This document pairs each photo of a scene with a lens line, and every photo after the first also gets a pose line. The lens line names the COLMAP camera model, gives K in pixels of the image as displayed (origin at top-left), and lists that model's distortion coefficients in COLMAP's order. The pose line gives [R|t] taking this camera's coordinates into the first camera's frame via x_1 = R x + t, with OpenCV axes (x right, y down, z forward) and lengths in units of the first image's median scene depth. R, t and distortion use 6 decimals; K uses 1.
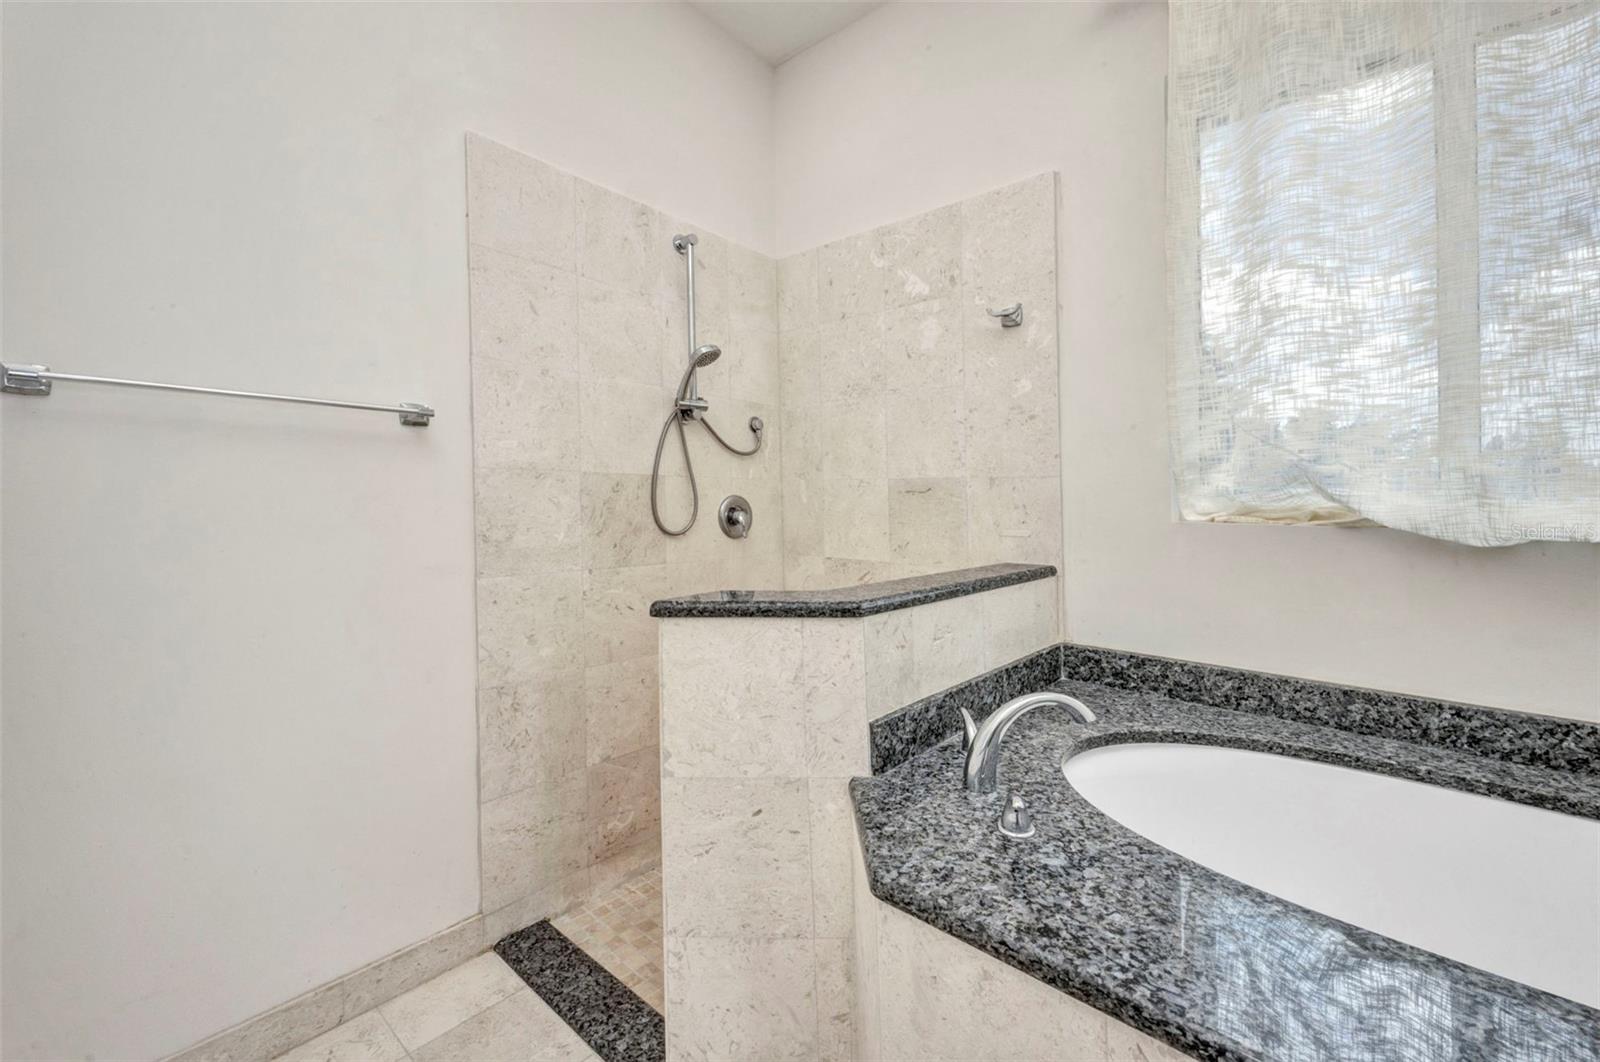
lens RADIAL K [[643.3, 0, 810.5], [0, 643.3, 516.3], [0, 0, 1]] dist [0.011254, -0.005670]
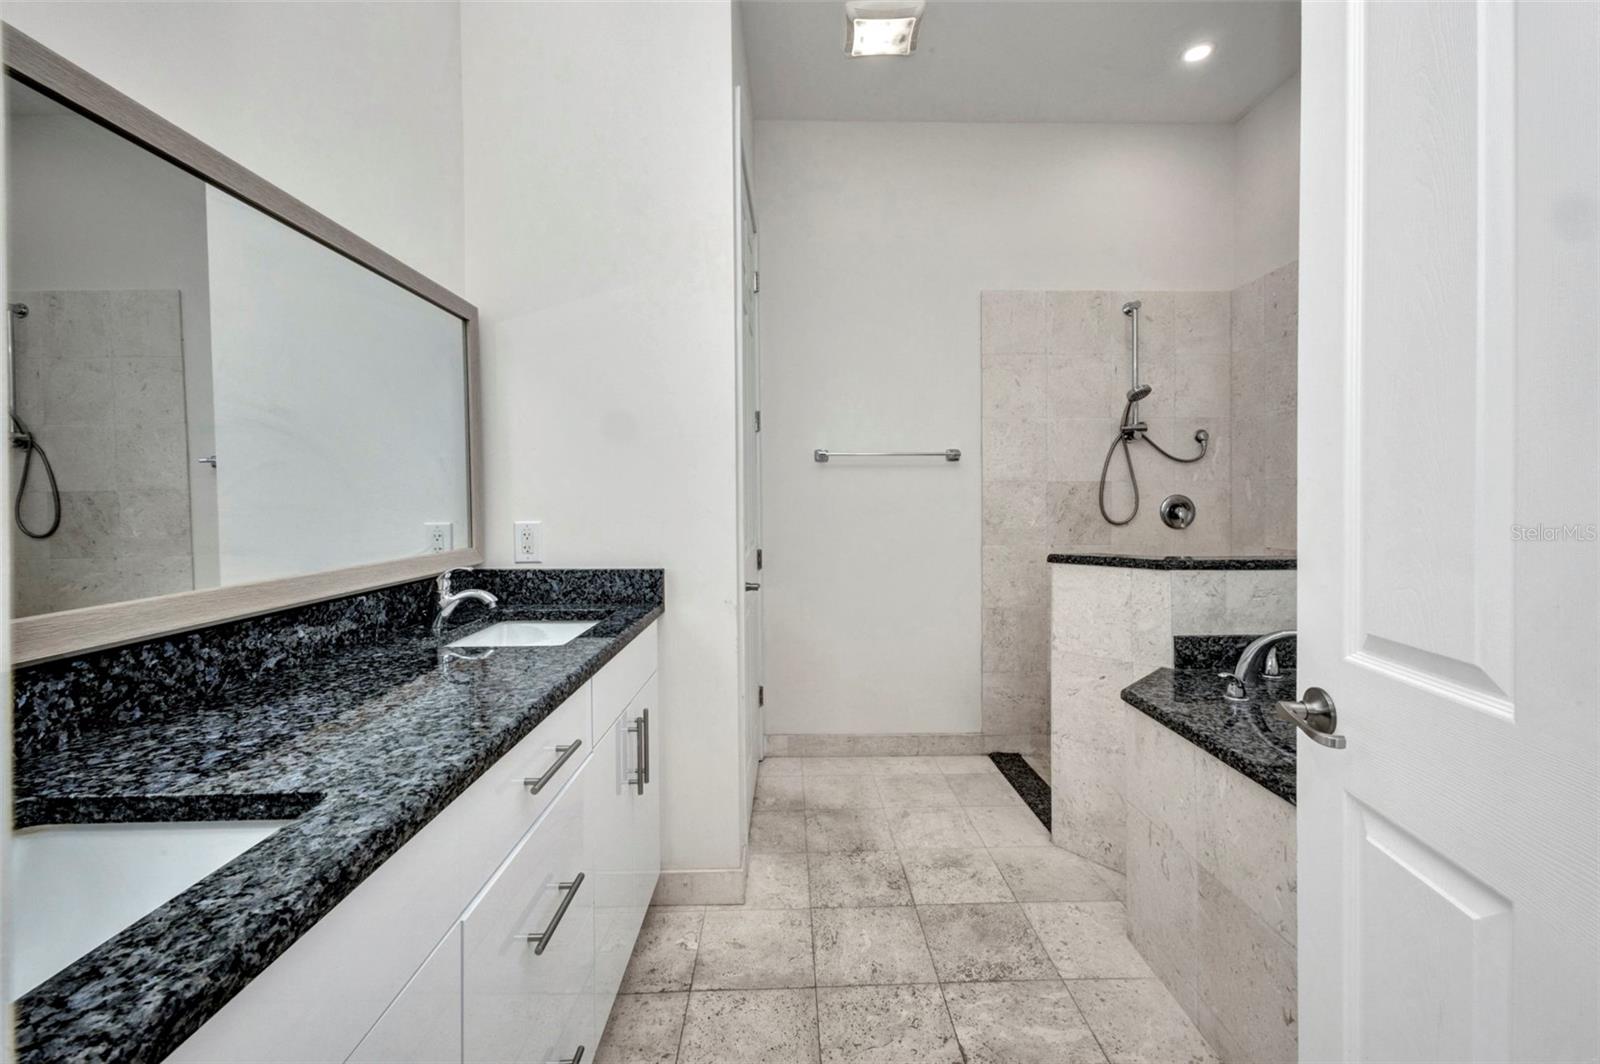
lens RADIAL K [[643.3, 0, 810.5], [0, 643.3, 517.3], [0, 0, 1]] dist [0.011254, -0.005670]
pose [[0.671359, 0.009566, -0.741071, 0.431228], [-0.008988, 0.999948, 0.004766, 0.015541], [0.741078, 0.003461, 0.671410, -0.484543]]
